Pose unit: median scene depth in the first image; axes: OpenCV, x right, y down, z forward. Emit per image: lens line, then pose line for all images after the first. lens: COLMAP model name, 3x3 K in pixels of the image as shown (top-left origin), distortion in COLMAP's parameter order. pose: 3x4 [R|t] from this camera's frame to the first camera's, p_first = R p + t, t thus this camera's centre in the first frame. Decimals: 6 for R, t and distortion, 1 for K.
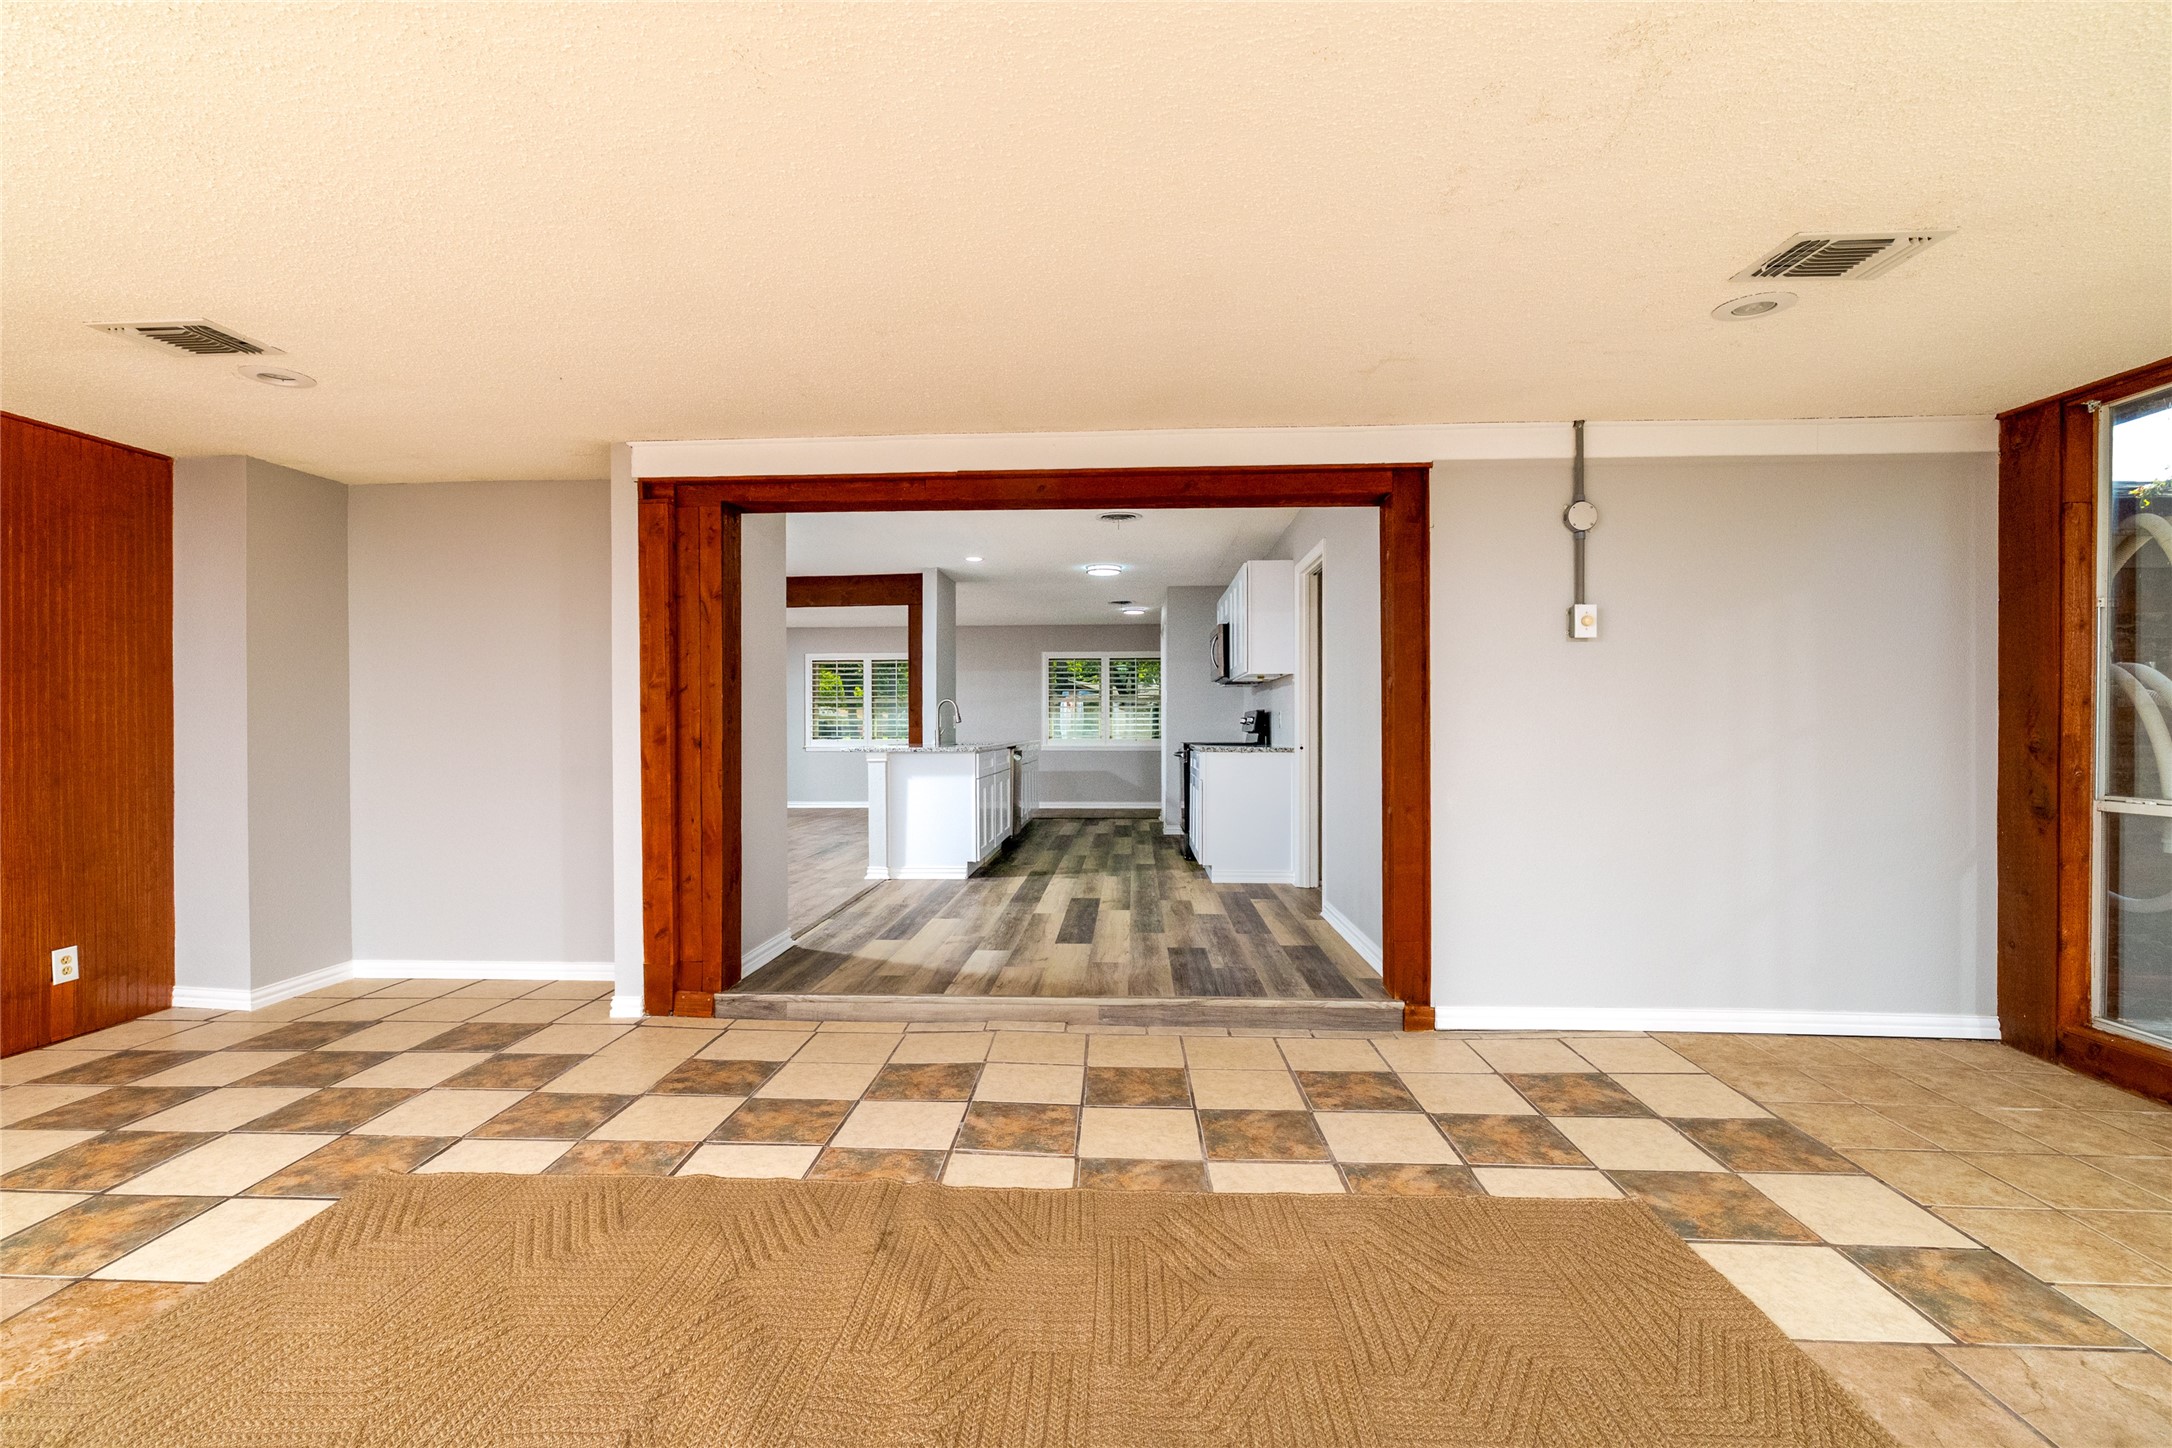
lens RADIAL K [[950.1, 0, 1089.1], [0, 950.1, 729.6], [0, 0, 1]] dist [0.000780, 0.001127]
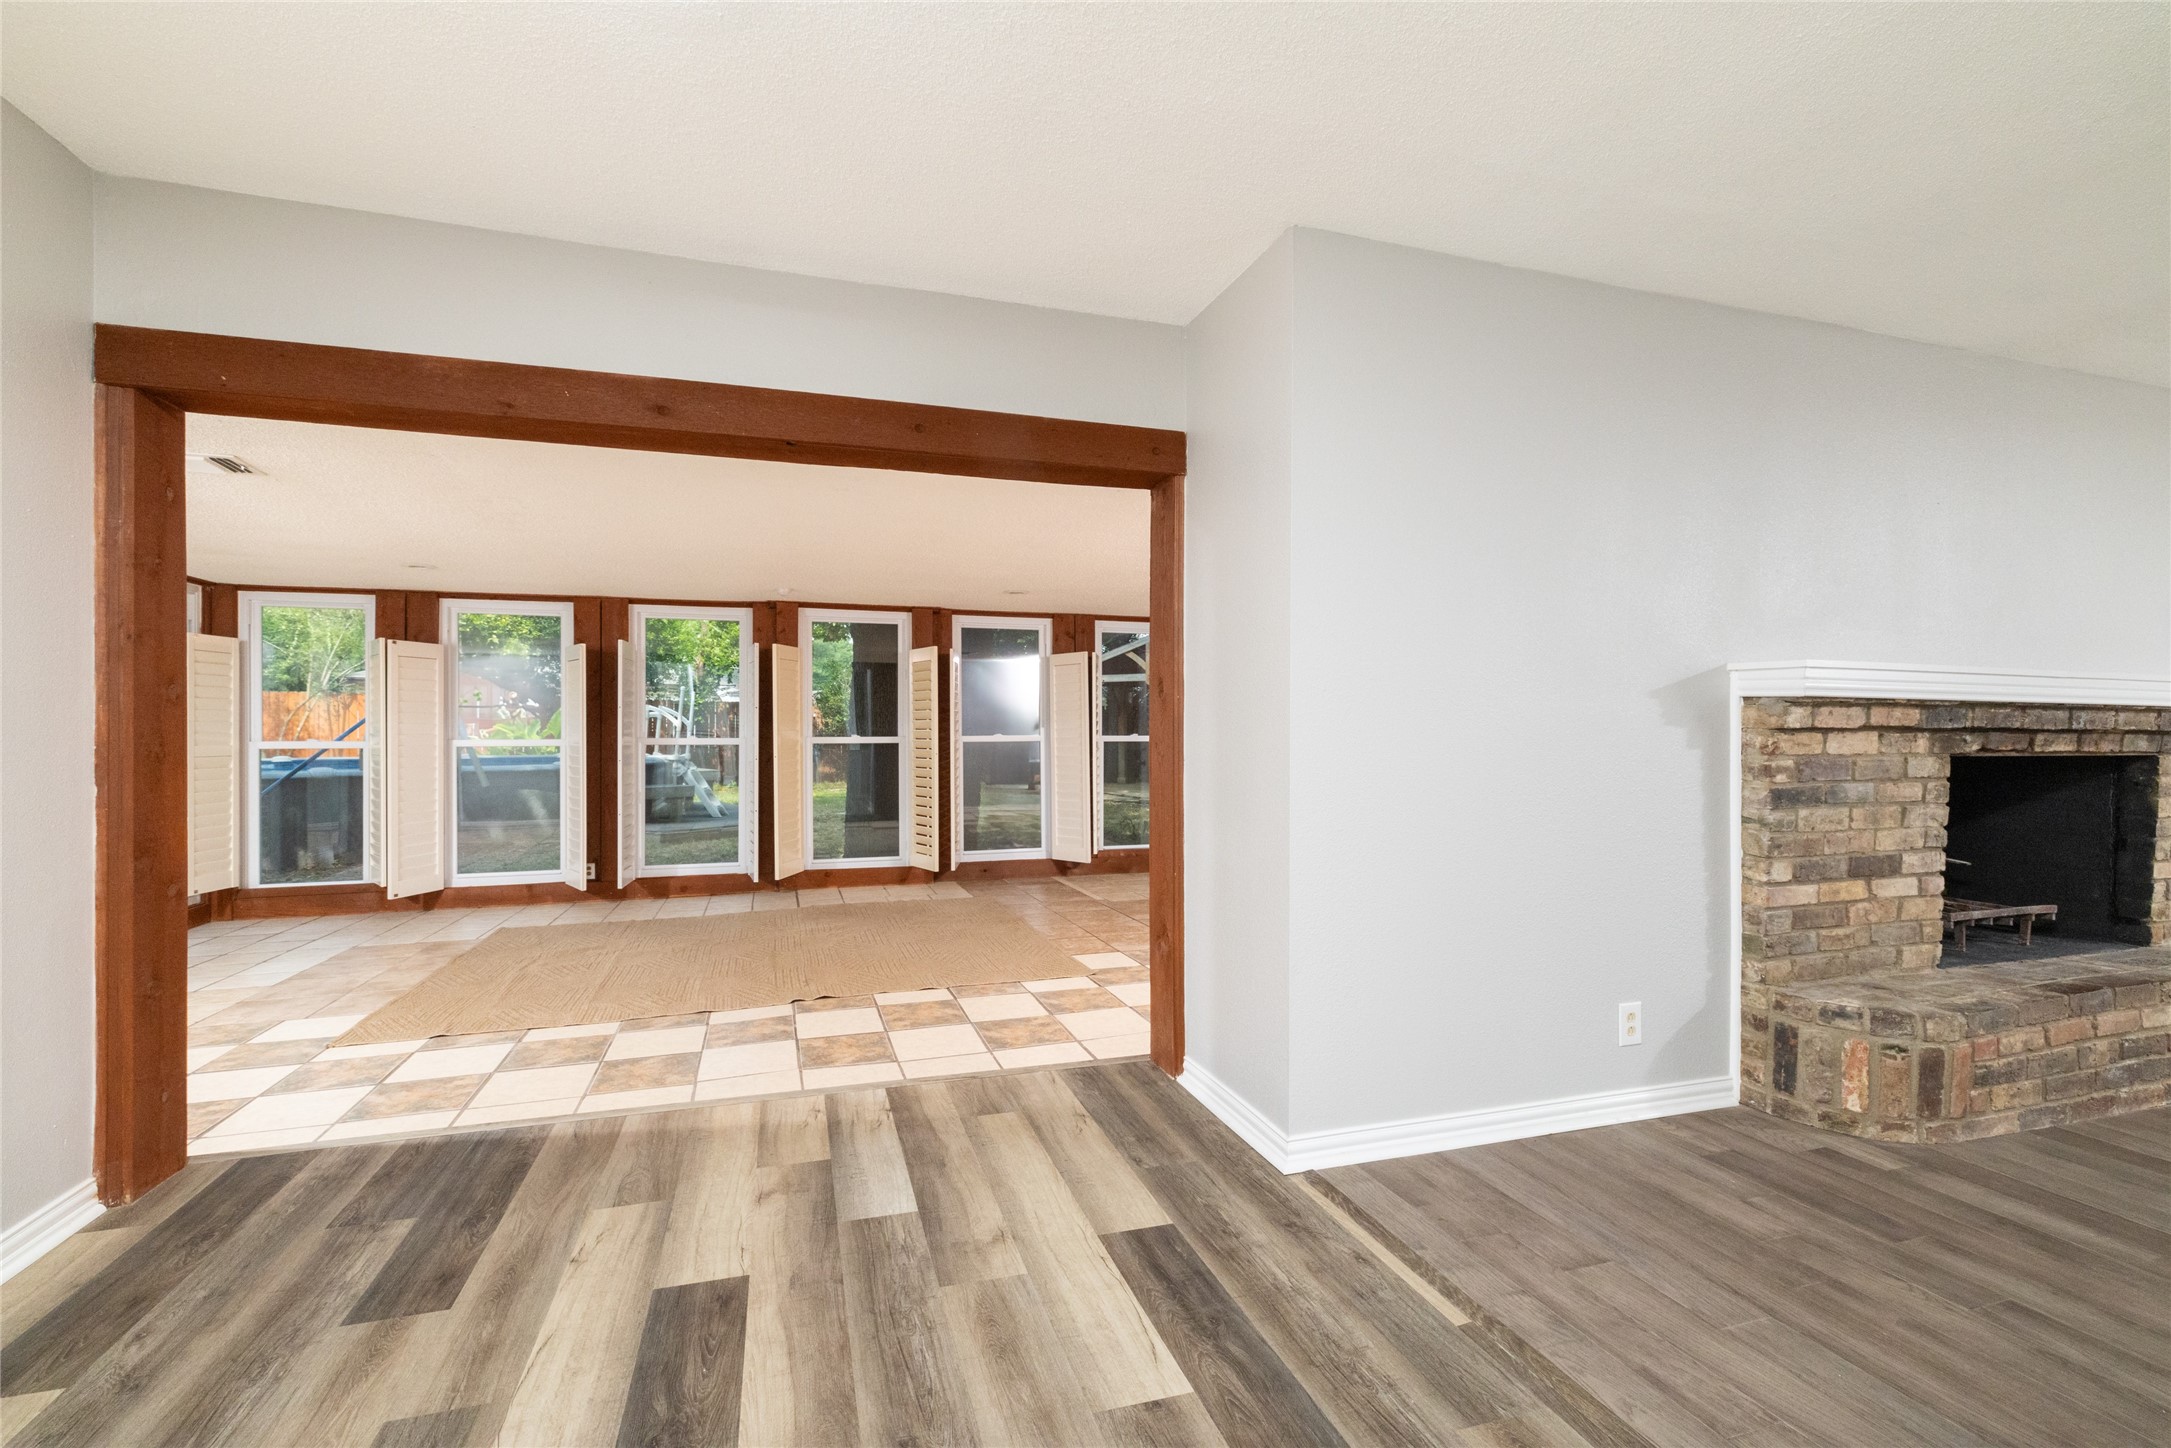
lens RADIAL K [[949.6, 0, 1112.8], [0, 949.6, 732.6], [0, 0, 1]] dist [0.000780, 0.001127]
pose [[-0.929632, 0.003615, -0.368471, -0.036780], [0.001726, 0.999984, 0.005455, -0.022190], [0.368484, 0.004436, -0.929623, 1.694884]]
